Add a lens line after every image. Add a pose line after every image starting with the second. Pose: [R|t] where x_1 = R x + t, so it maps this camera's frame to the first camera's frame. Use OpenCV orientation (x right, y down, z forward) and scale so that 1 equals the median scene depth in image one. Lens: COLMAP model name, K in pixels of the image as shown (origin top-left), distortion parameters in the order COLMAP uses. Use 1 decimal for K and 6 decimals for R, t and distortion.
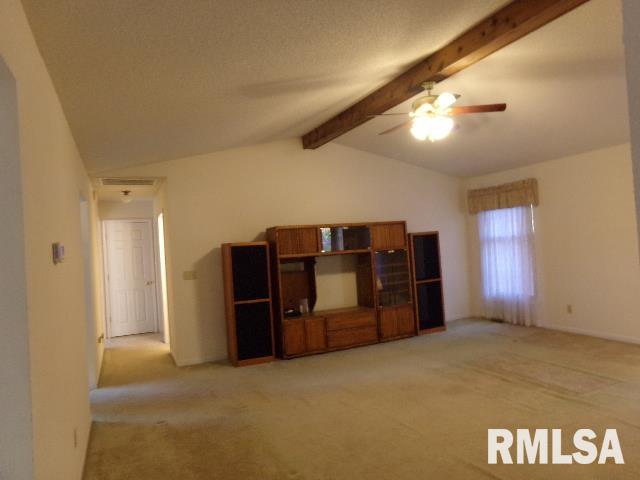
lens RADIAL K [[442.9, 0, 316.7], [0, 442.9, 242.5], [0, 0, 1]] dist [-0.108783, 0.192191]
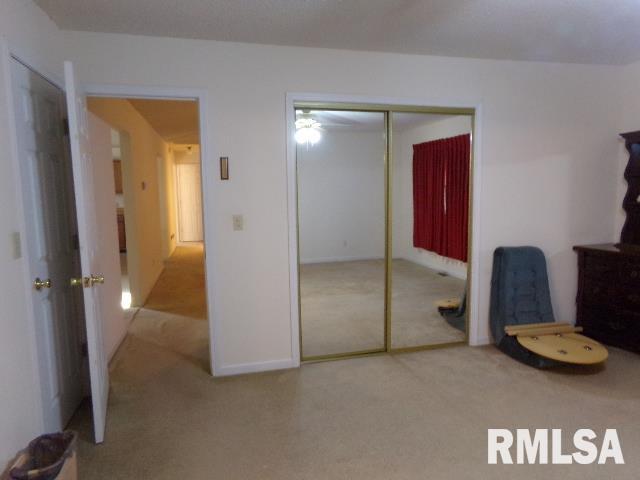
lens RADIAL K [[442.9, 0, 316.7], [0, 442.9, 242.5], [0, 0, 1]] dist [-0.108783, 0.192191]
pose [[0.980100, 0.077347, -0.182814, 0.251174], [-0.052365, 0.989084, 0.137735, -0.014648], [0.191472, -0.125421, 0.973452, -0.377598]]
